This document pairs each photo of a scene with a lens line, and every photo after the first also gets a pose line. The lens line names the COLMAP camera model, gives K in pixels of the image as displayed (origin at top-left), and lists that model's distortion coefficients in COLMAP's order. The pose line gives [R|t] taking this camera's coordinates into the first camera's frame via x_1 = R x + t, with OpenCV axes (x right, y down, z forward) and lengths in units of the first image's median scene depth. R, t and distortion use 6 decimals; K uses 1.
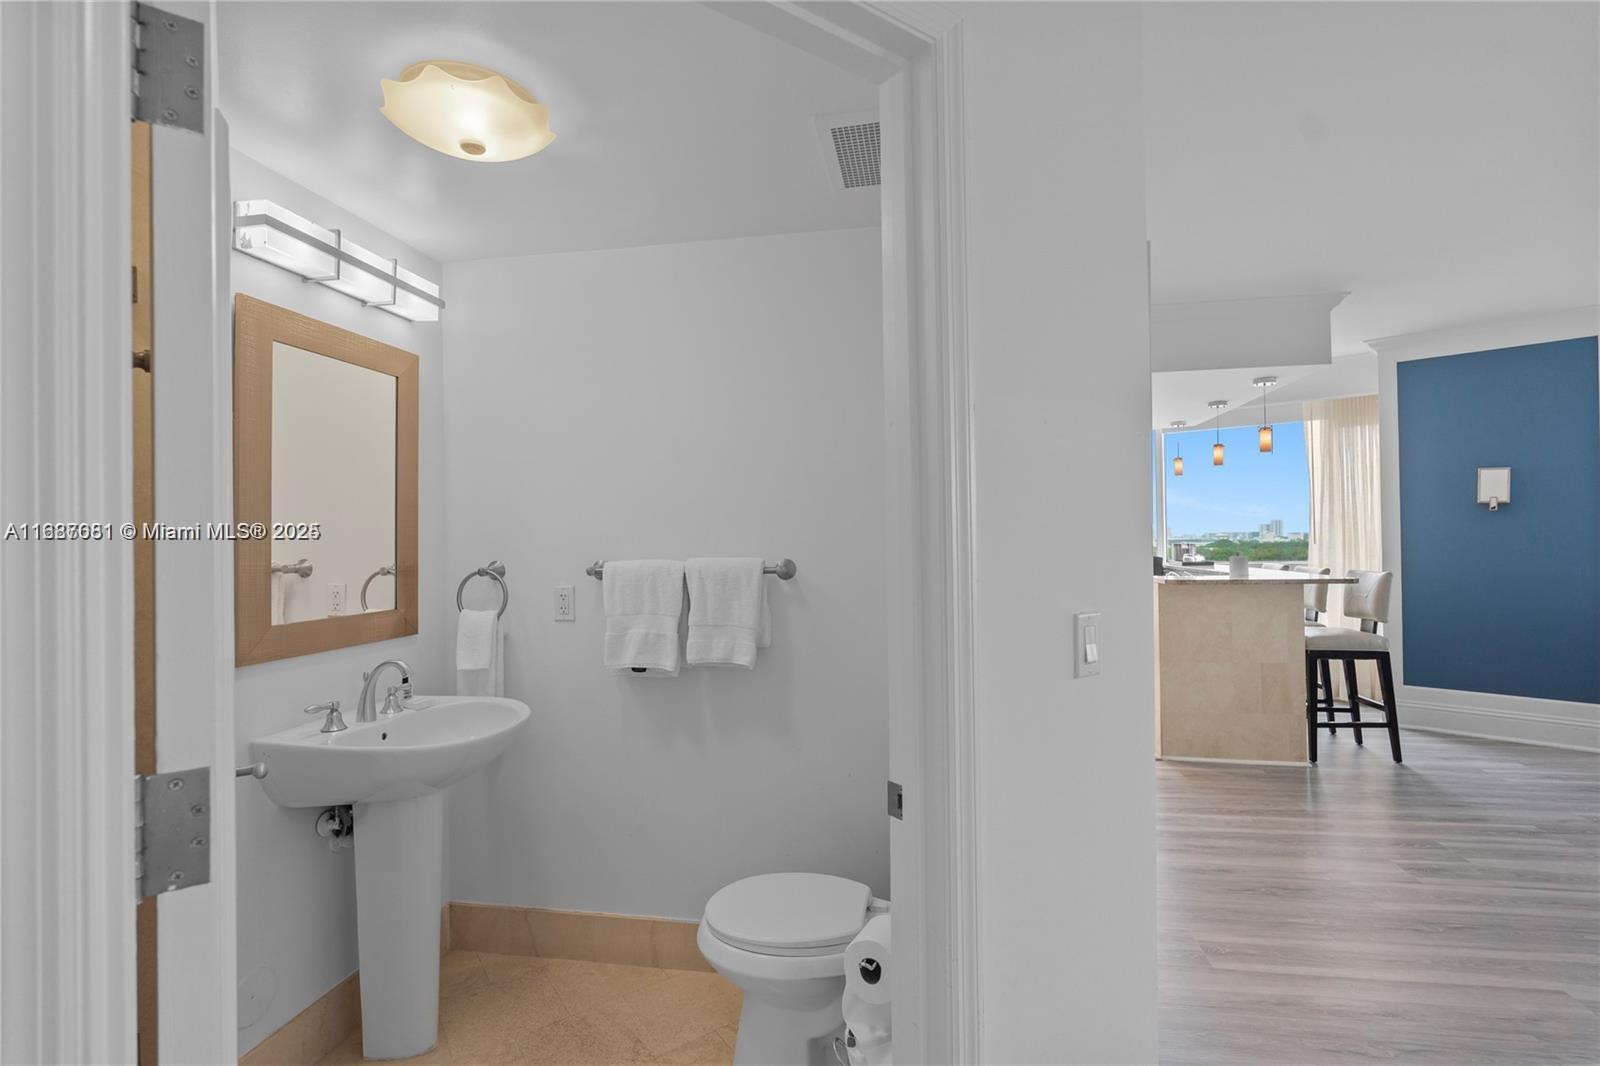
lens RADIAL K [[738.4, 0, 817.9], [0, 738.4, 540.3], [0, 0, 1]] dist [-0.000727, 0.000793]
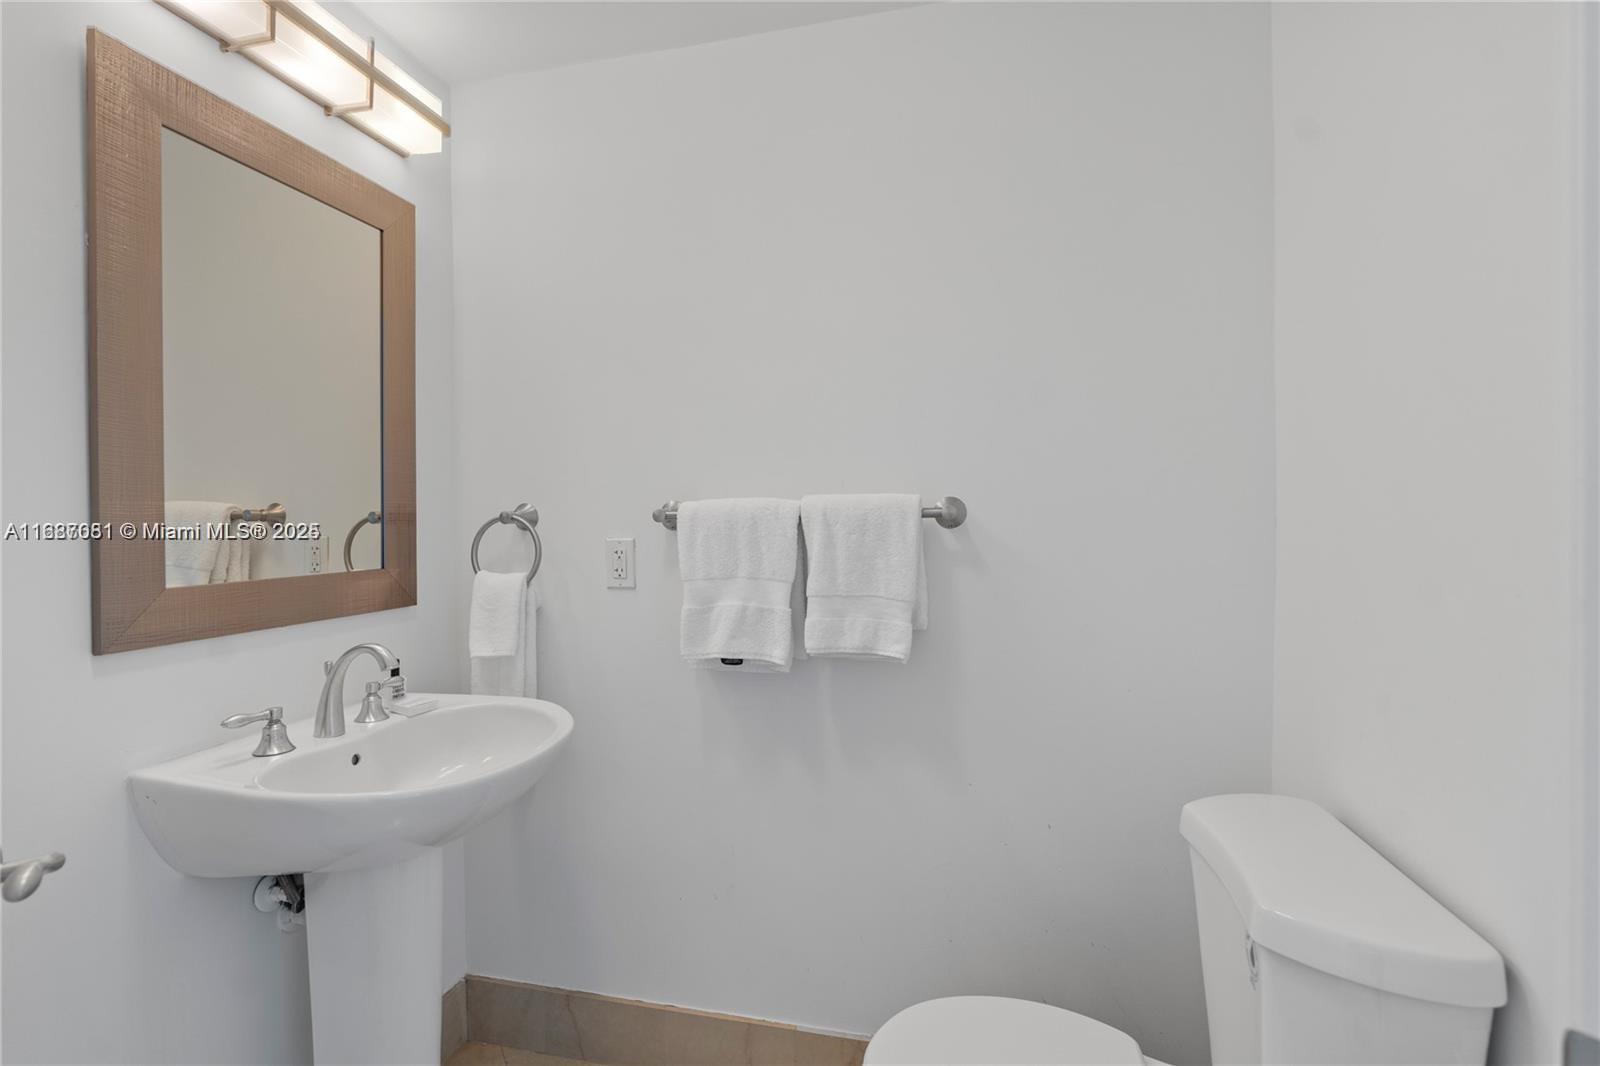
lens RADIAL K [[730.6, 0, 800.0], [0, 730.6, 533.0], [0, 0, 1]] dist [-0.000198, 0.000557]
pose [[0.997544, 0.003131, -0.069967, -0.134769], [-0.001863, 0.999833, 0.018185, 0.046962], [0.070012, -0.018010, 0.997384, 0.346141]]
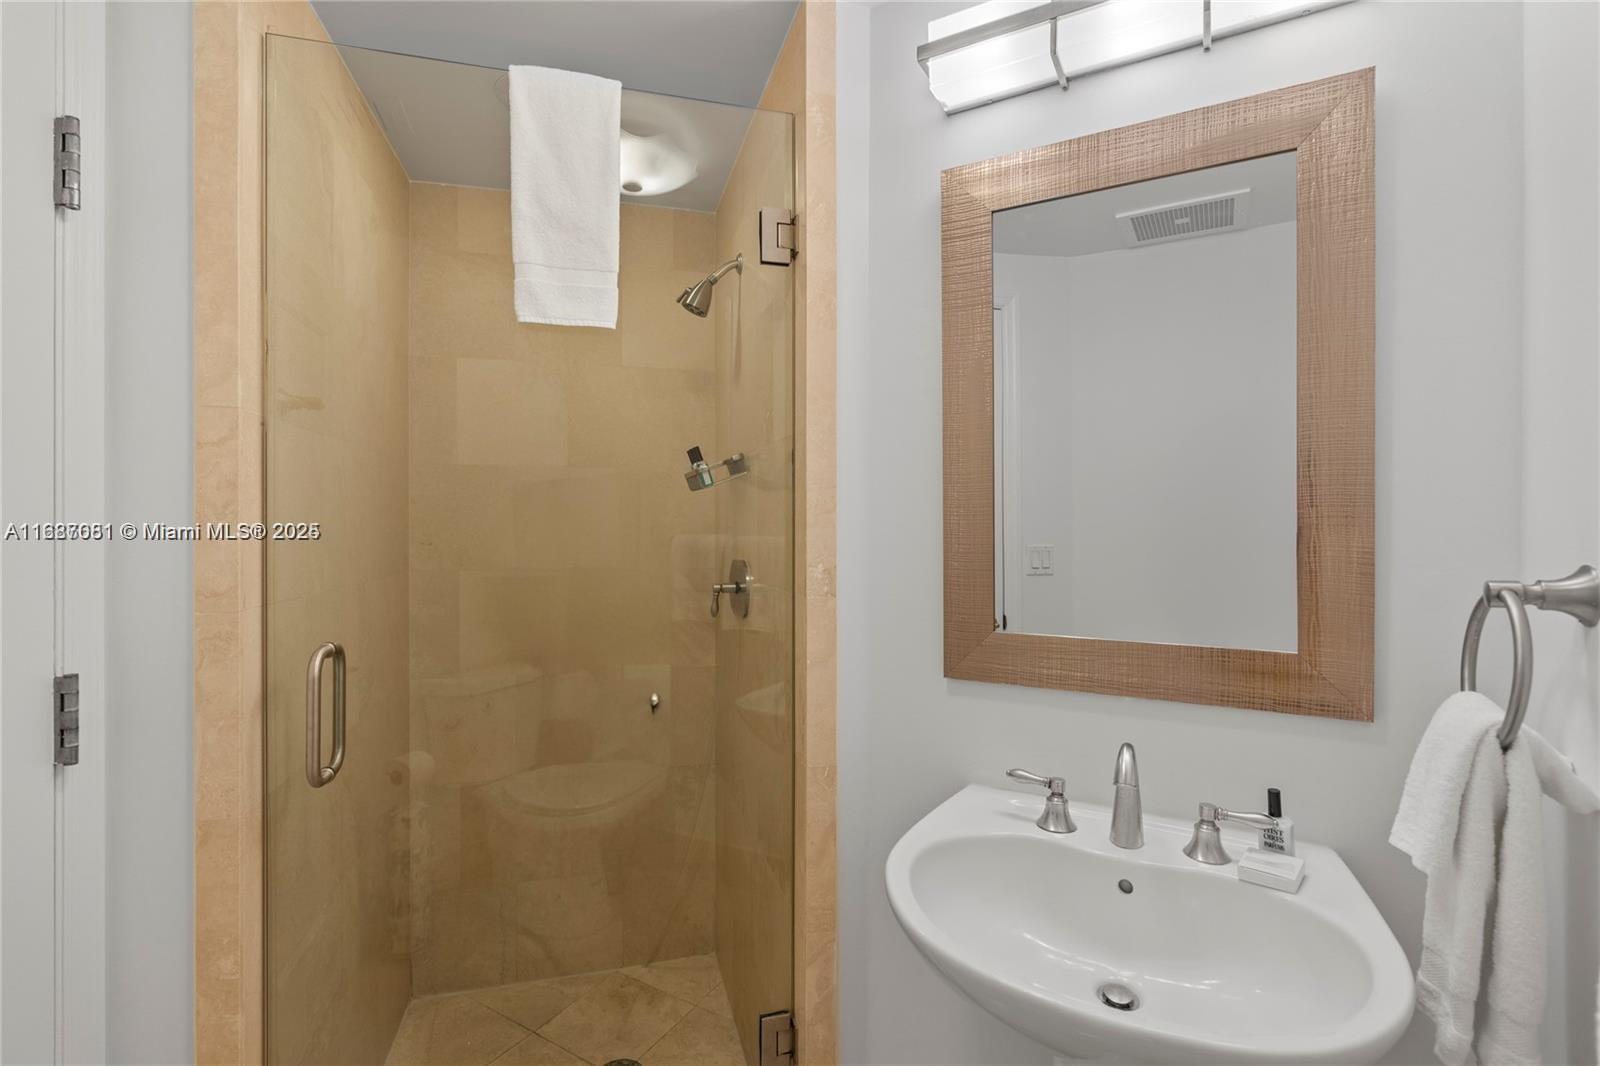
lens RADIAL K [[738.4, 0, 817.9], [0, 738.4, 540.3], [0, 0, 1]] dist [-0.000727, 0.000793]
pose [[-0.339735, 0.034658, -0.939882, -0.039138], [0.006522, 0.999384, 0.034495, 0.006074], [0.940498, 0.005589, -0.339752, 0.873731]]
